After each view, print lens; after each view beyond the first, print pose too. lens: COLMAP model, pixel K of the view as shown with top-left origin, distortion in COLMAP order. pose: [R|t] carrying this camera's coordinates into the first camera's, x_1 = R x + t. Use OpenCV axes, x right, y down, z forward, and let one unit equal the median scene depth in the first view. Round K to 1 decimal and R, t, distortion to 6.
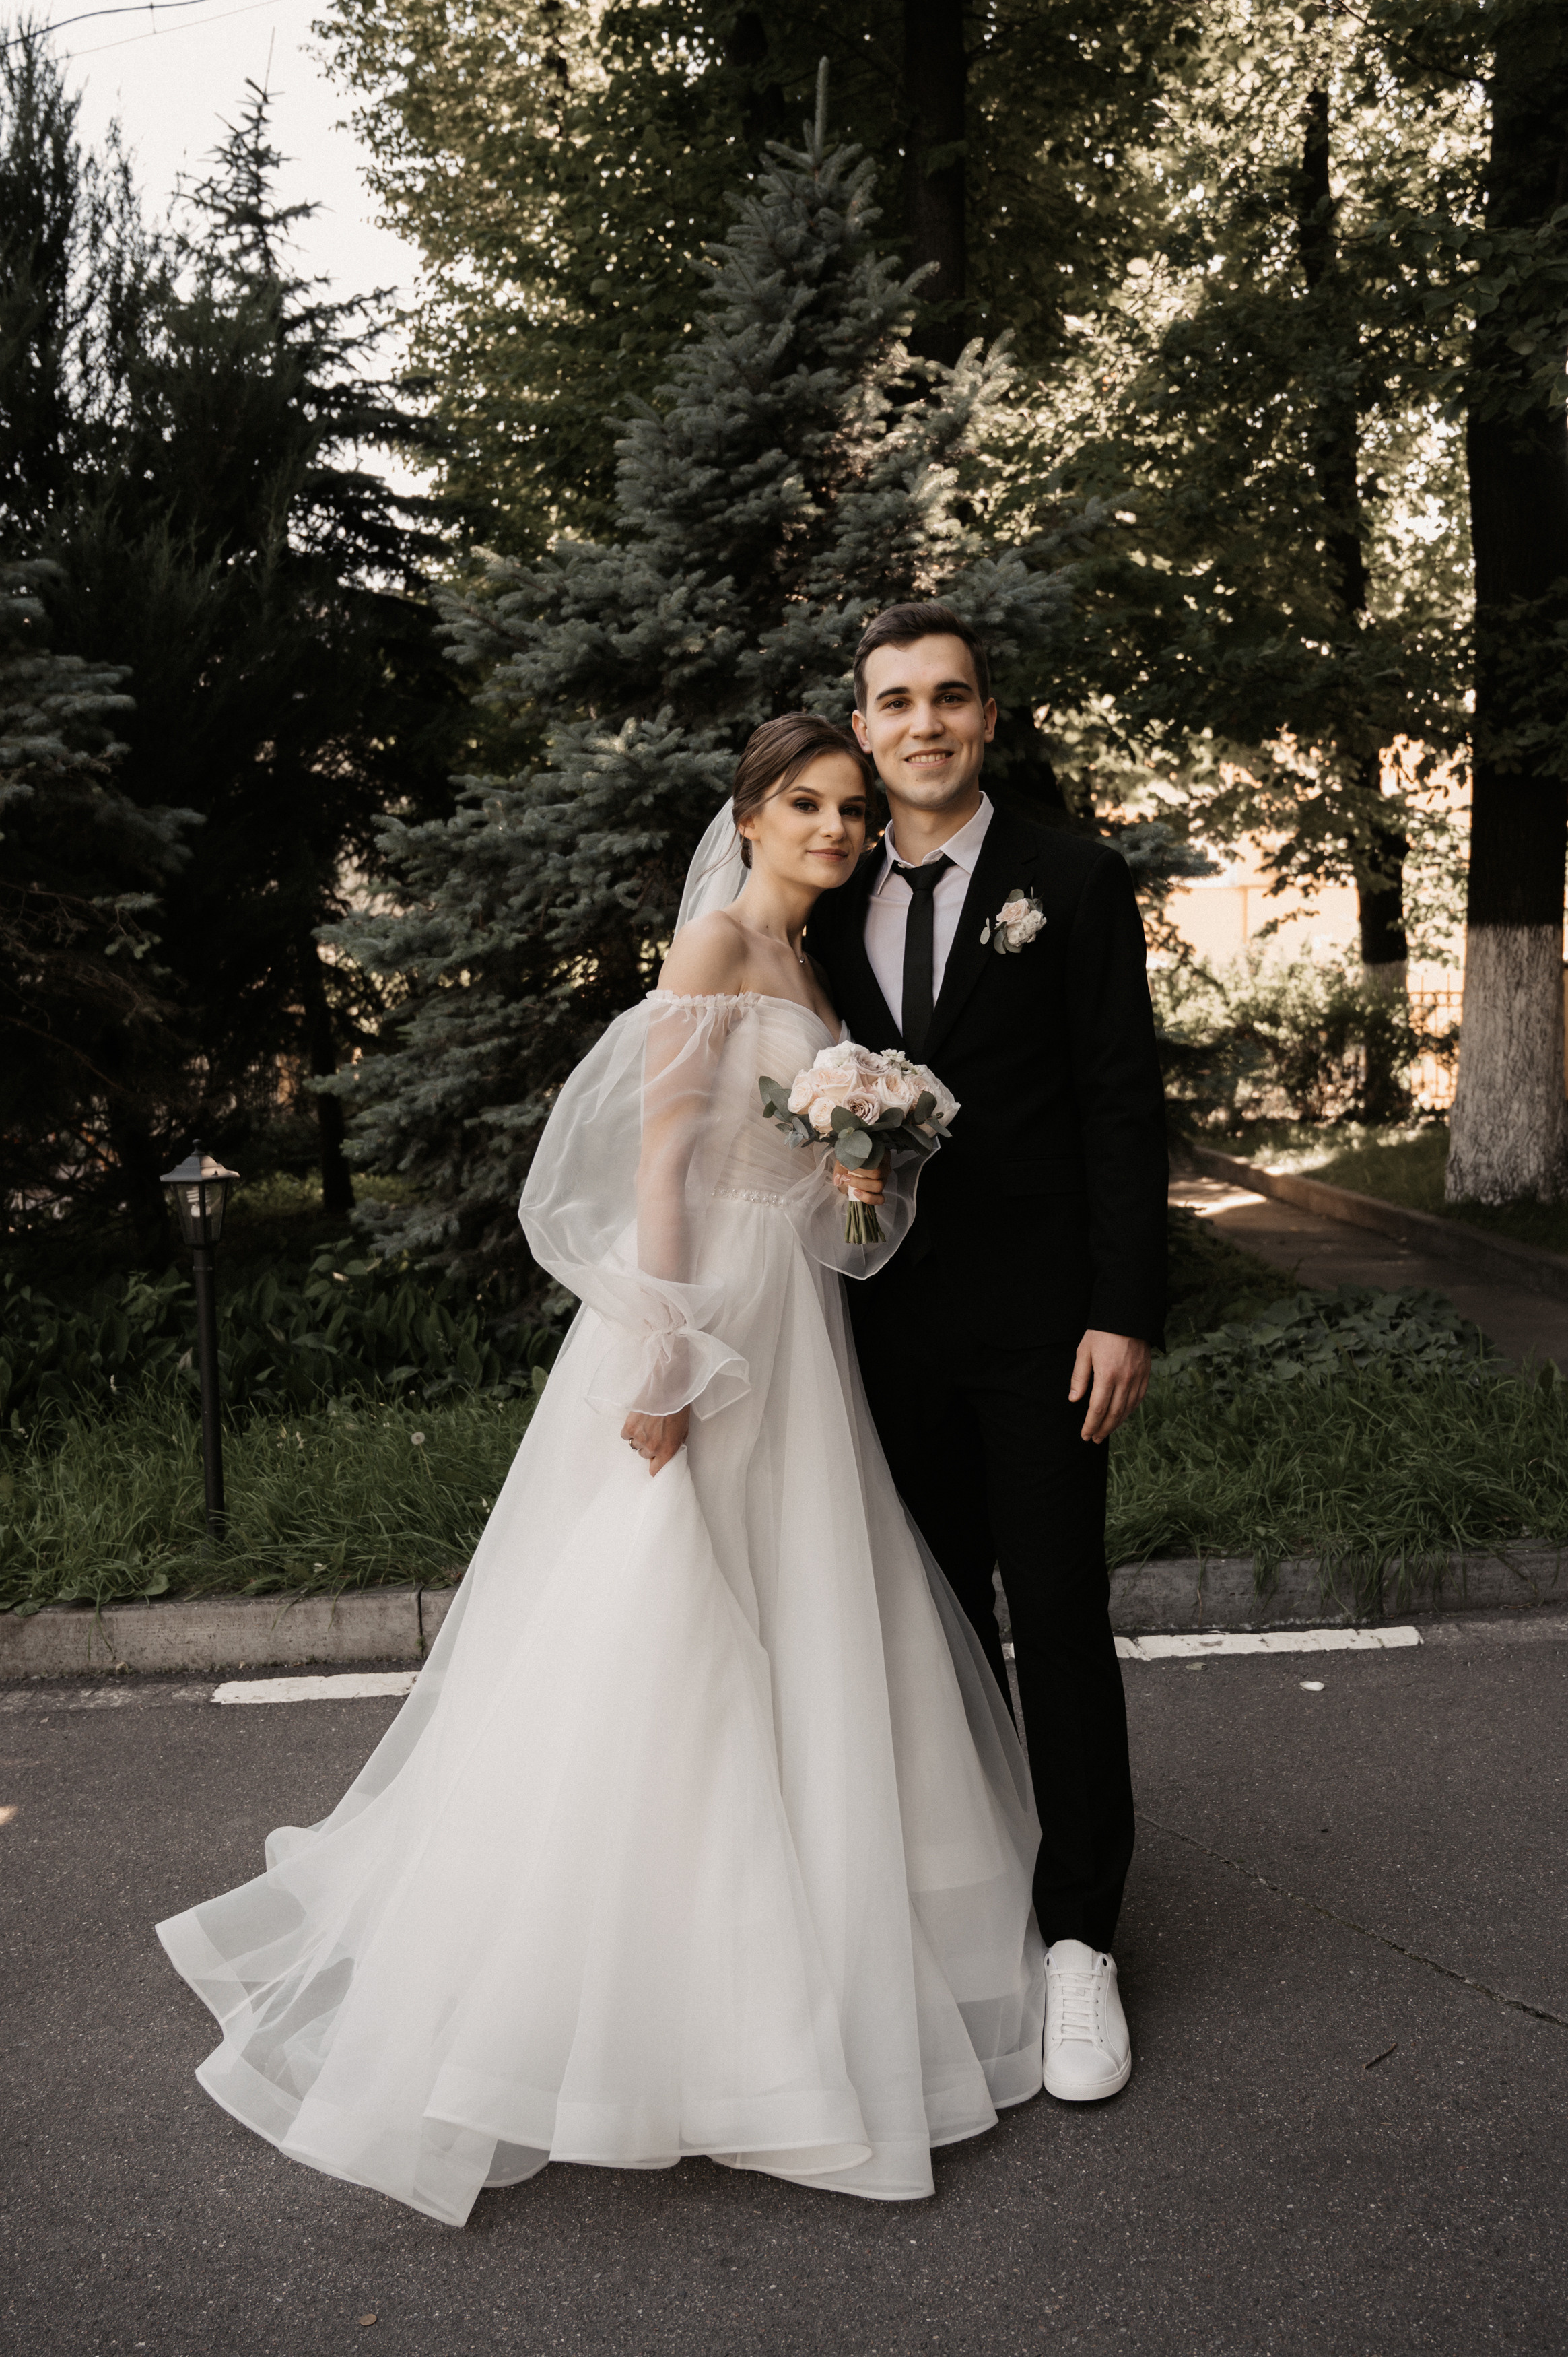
lens RADIAL K [[2067.1, 0, 784.2], [0, 2067.1, 1181.4], [0, 0, 1]] dist [-0.000704, 0.003286]
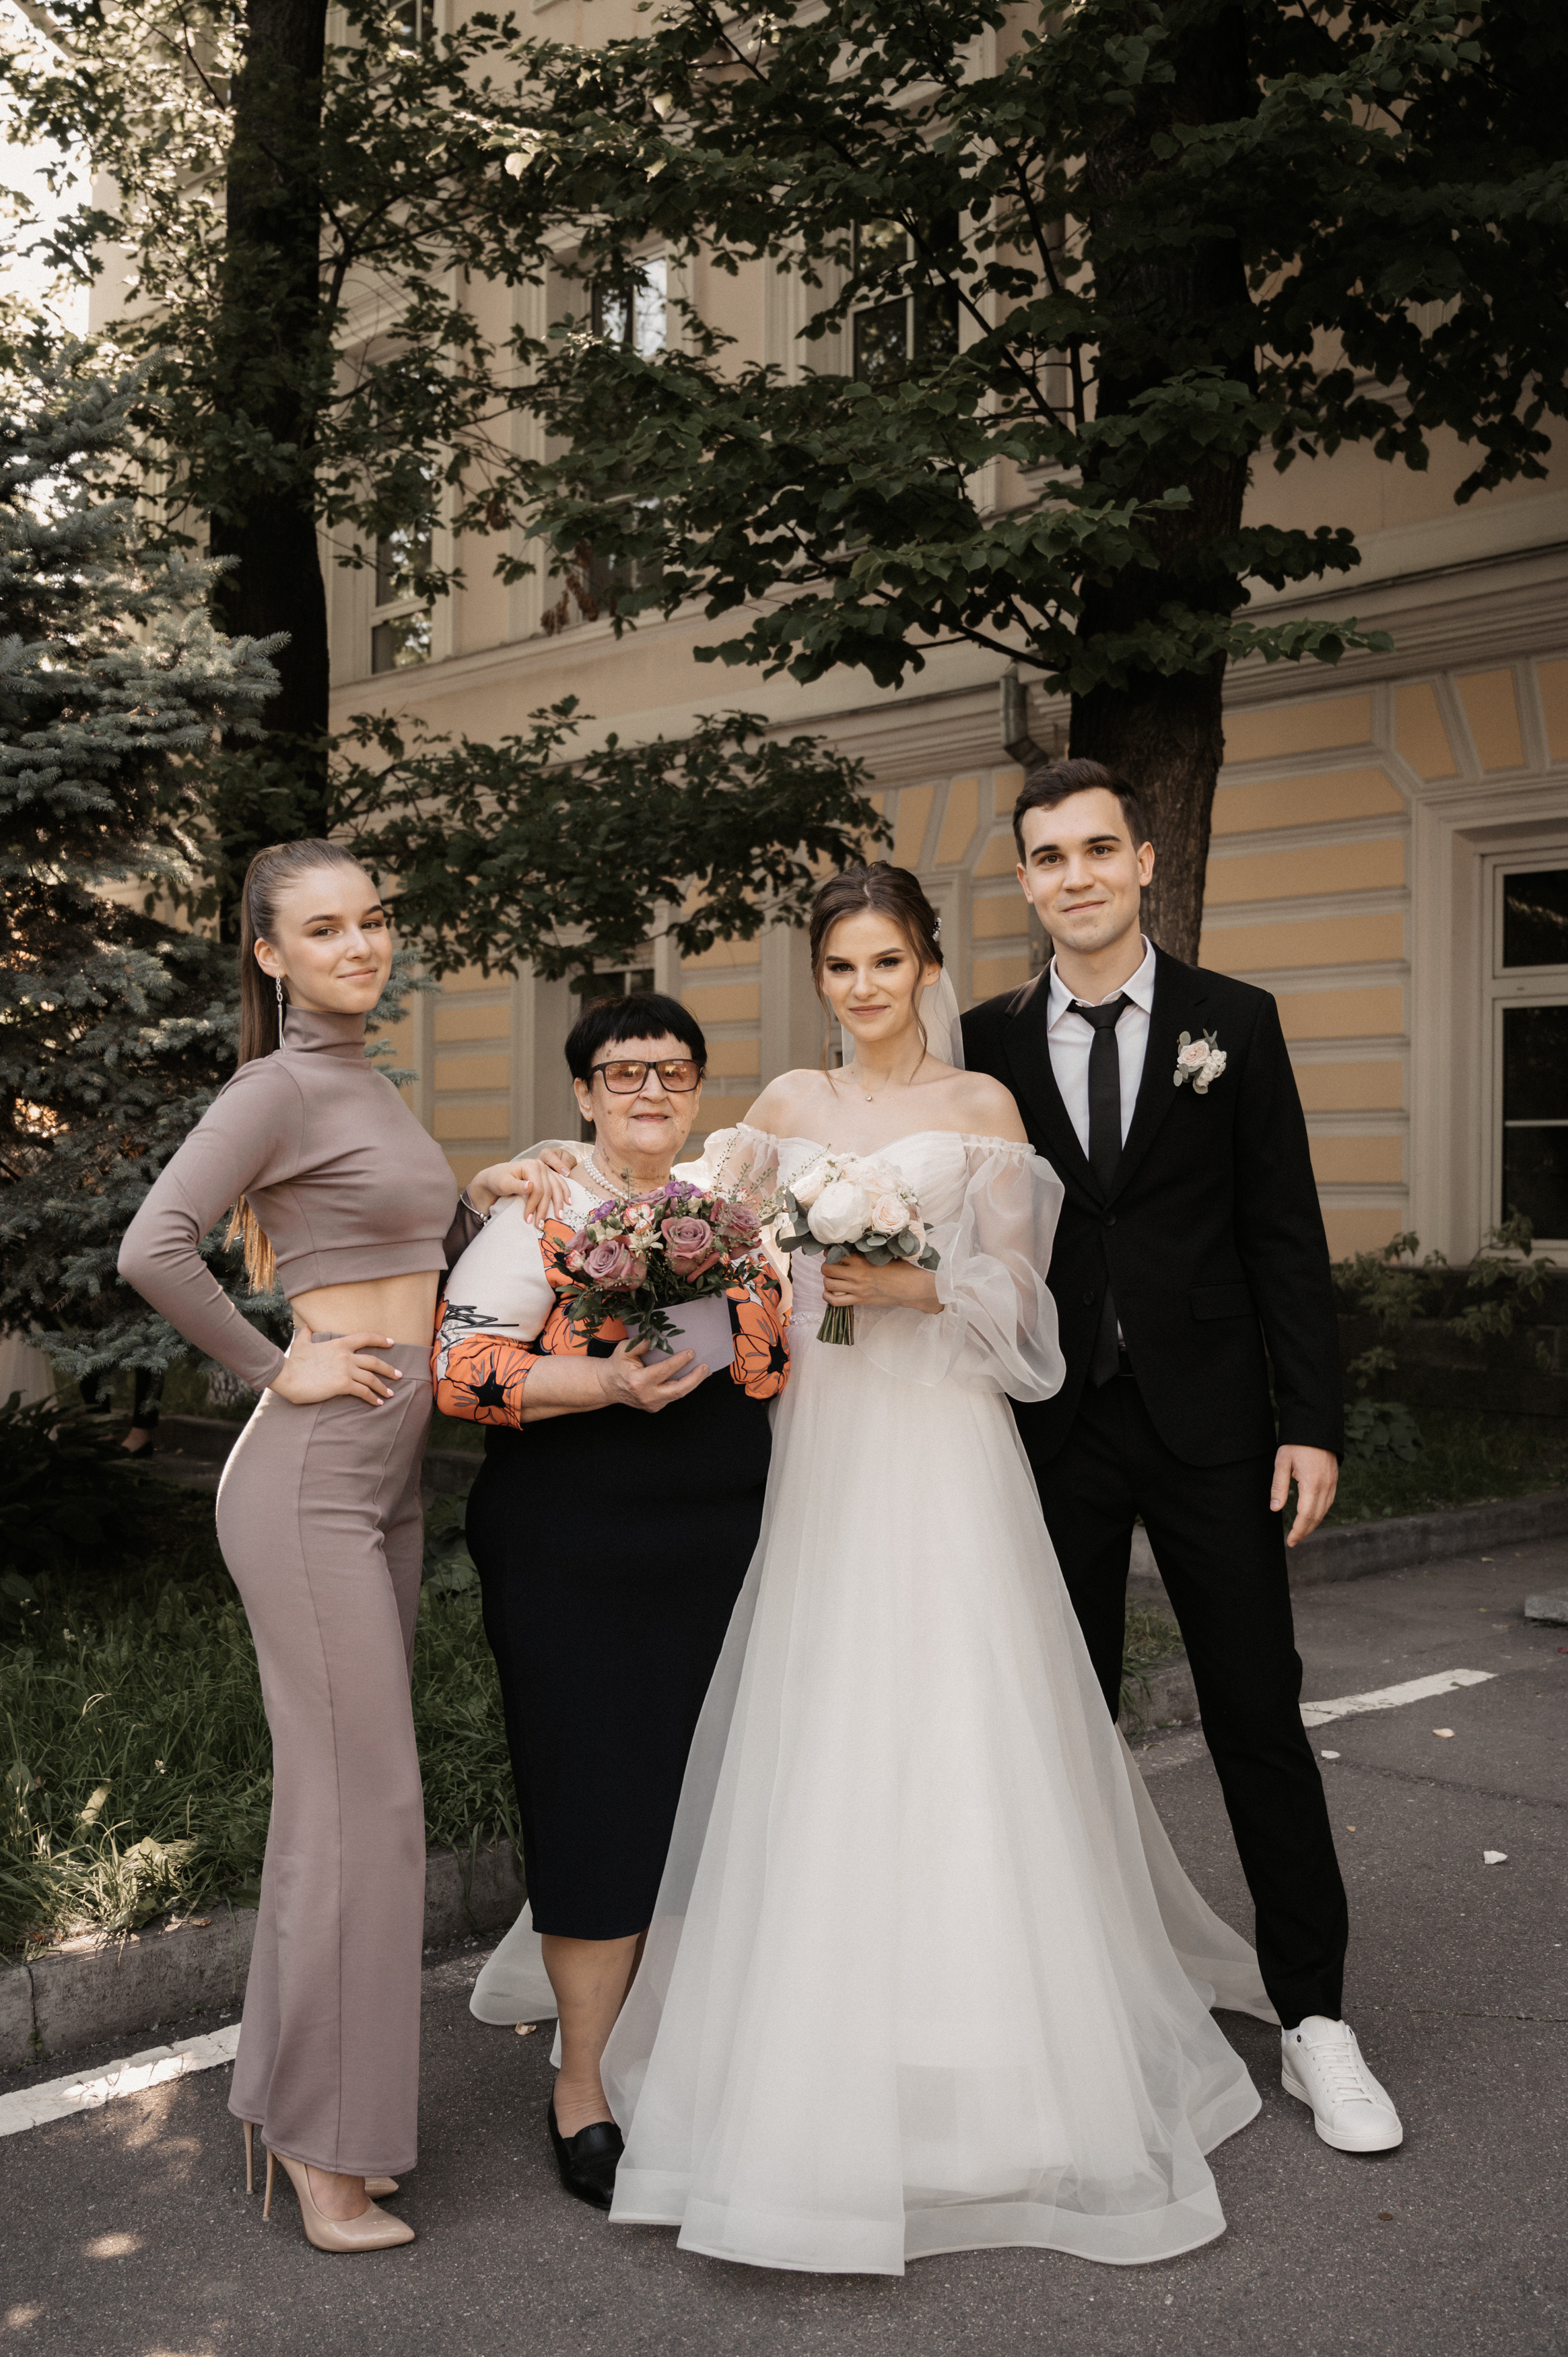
lens RADIAL K [[2506.5, 0, 791.4], [0, 2506.5, 1191.5], [0, 0, 1]] dist [0.000393, 0.001367]
pose [[0.720212, 0.011619, 0.693657, -0.600545], [0.048522, 0.996568, -0.067073, 0.007837], [-0.692055, 0.081964, 0.717176, 0.199045]]
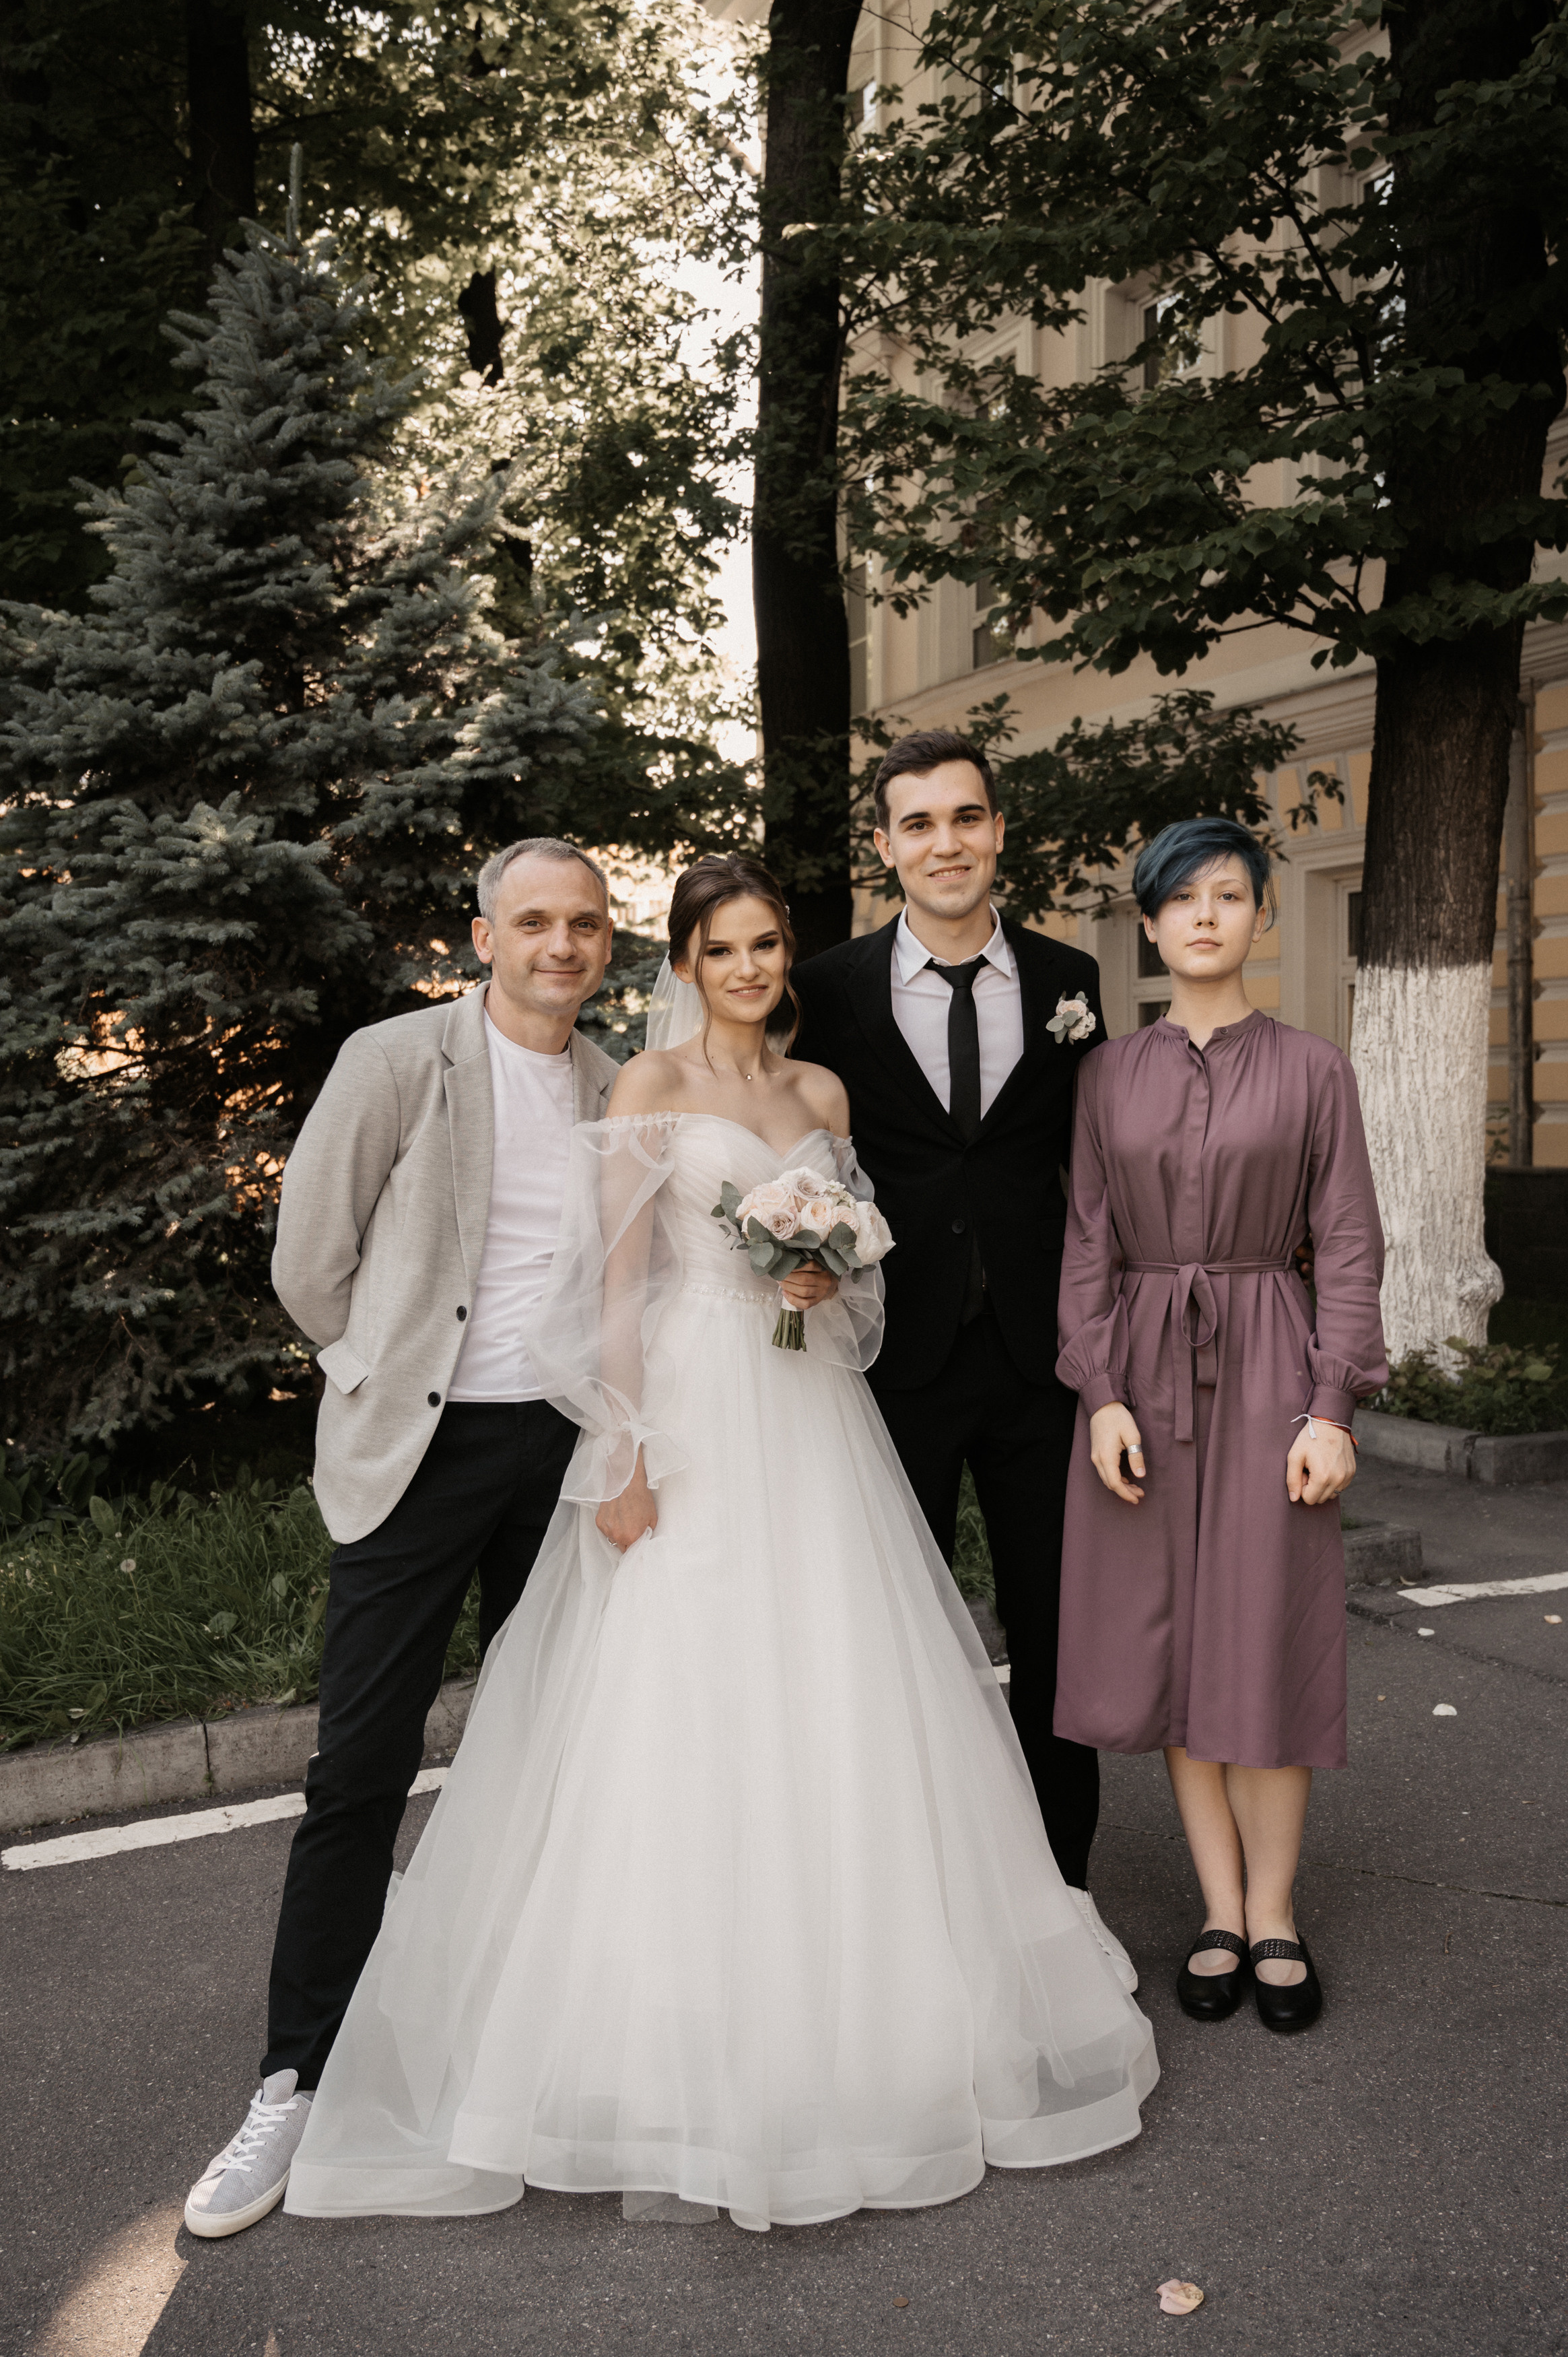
lens RADIAL K [[2172.5, 0, 781.8], [0, 2172.5, 1198.3], [0, 0, 1]] dist [0.001656, -0.004618]
pose [[0.902585, -0.018286, 0.430122, -0.370808], [0.038774, 0.998490, -0.038915, 0.010368], [-0.428761, 0.051802, 0.901931, -0.010001]]
